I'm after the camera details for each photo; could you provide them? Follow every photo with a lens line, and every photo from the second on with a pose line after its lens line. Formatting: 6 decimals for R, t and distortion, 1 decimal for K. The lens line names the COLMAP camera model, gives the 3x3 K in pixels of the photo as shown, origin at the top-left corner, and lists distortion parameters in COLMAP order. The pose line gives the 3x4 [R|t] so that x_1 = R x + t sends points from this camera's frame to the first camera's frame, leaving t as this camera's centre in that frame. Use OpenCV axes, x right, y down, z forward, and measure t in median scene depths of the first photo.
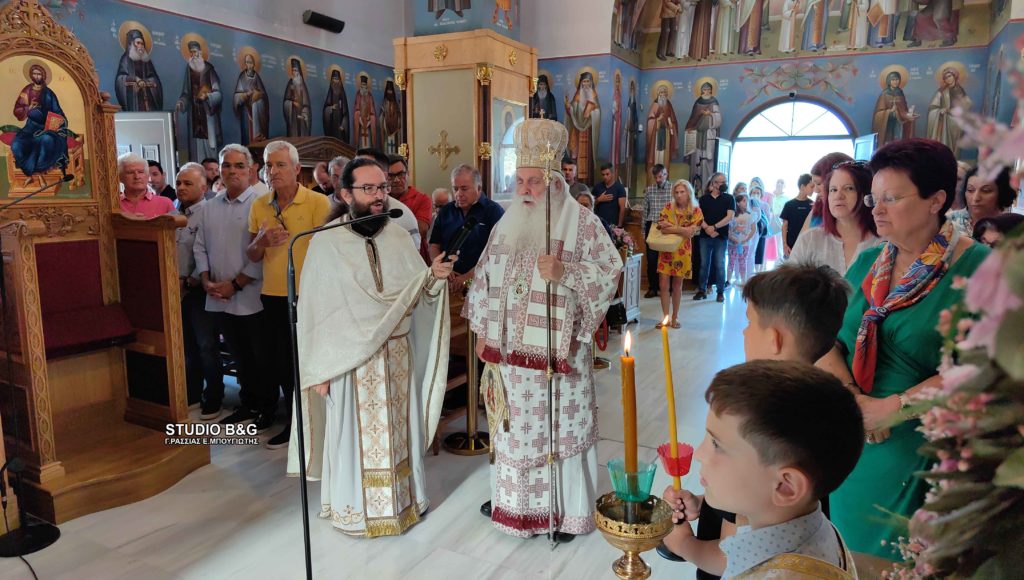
lens RADIAL K [[670.4, 0, 512.0], [0, 670.4, 290.0], [0, 0, 1]] dist [-0.000437, -0.005842]
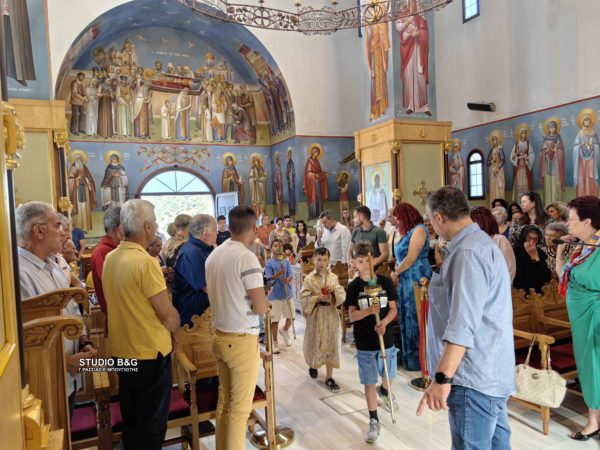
lens RADIAL K [[470.2, 0, 300.0], [0, 470.2, 225.0], [0, 0, 1]] dist [0.008361, -0.000258]
pose [[0.632345, -0.046383, 0.773297, -0.245191], [0.164984, 0.983369, -0.075928, -0.028277], [-0.756915, 0.175595, 0.629481, 0.124122]]
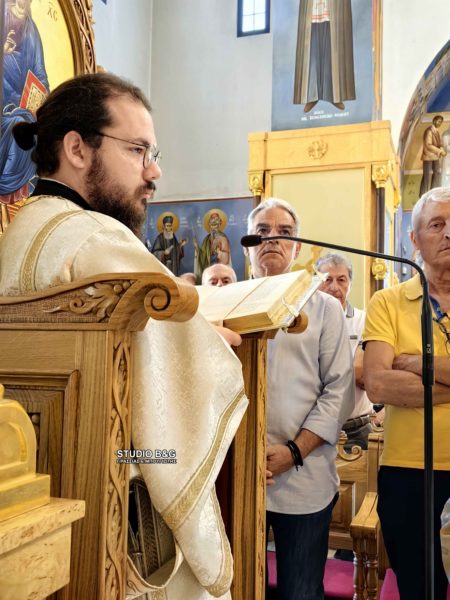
lens RADIAL K [[665.7, 0, 225.0], [0, 665.7, 300.0], [0, 0, 1]] dist [0.003827, -0.000934]
pose [[0.991545, 0.025728, 0.127191, -0.190697], [0.002930, 0.975462, -0.220150, -0.002705], [-0.129734, 0.218661, 0.967138, 0.175228]]
